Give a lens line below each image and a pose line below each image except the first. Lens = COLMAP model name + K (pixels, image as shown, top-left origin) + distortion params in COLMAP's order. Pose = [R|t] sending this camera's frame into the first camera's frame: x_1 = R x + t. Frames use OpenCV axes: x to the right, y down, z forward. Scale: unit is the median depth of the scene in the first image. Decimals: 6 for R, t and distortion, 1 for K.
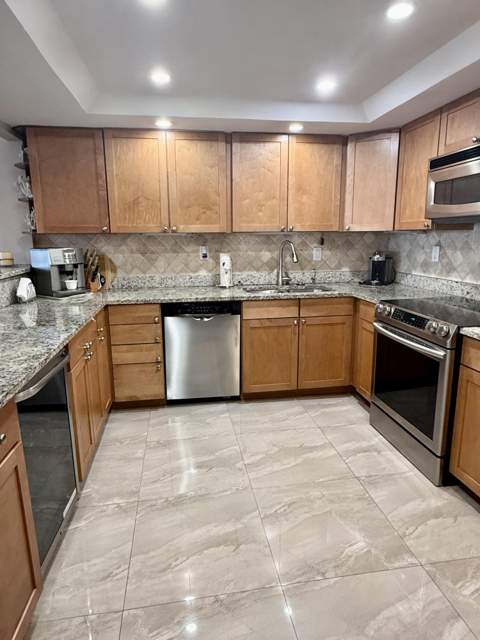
lens RADIAL K [[391.2, 0, 239.1], [0, 391.2, 311.8], [0, 0, 1]] dist [0.004870, -0.000184]
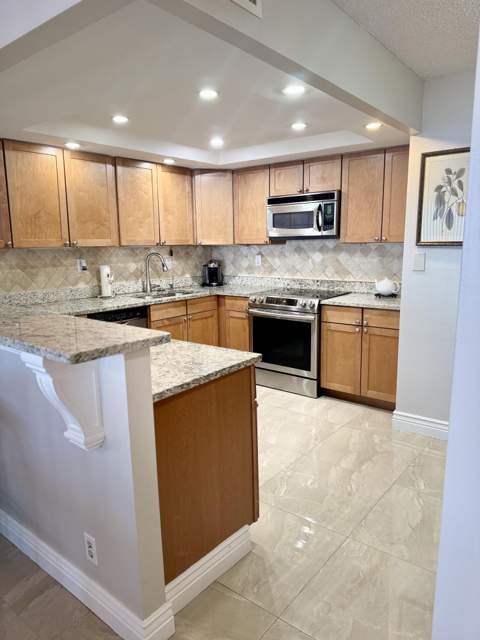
lens RADIAL K [[451.5, 0, 238.8], [0, 451.5, 321.9], [0, 0, 1]] dist [0.001677, -0.003370]
pose [[0.737052, -0.117606, 0.665525, -0.664095], [0.134459, 0.990574, 0.026137, 0.020904], [-0.662326, 0.070221, 0.745918, -0.158459]]
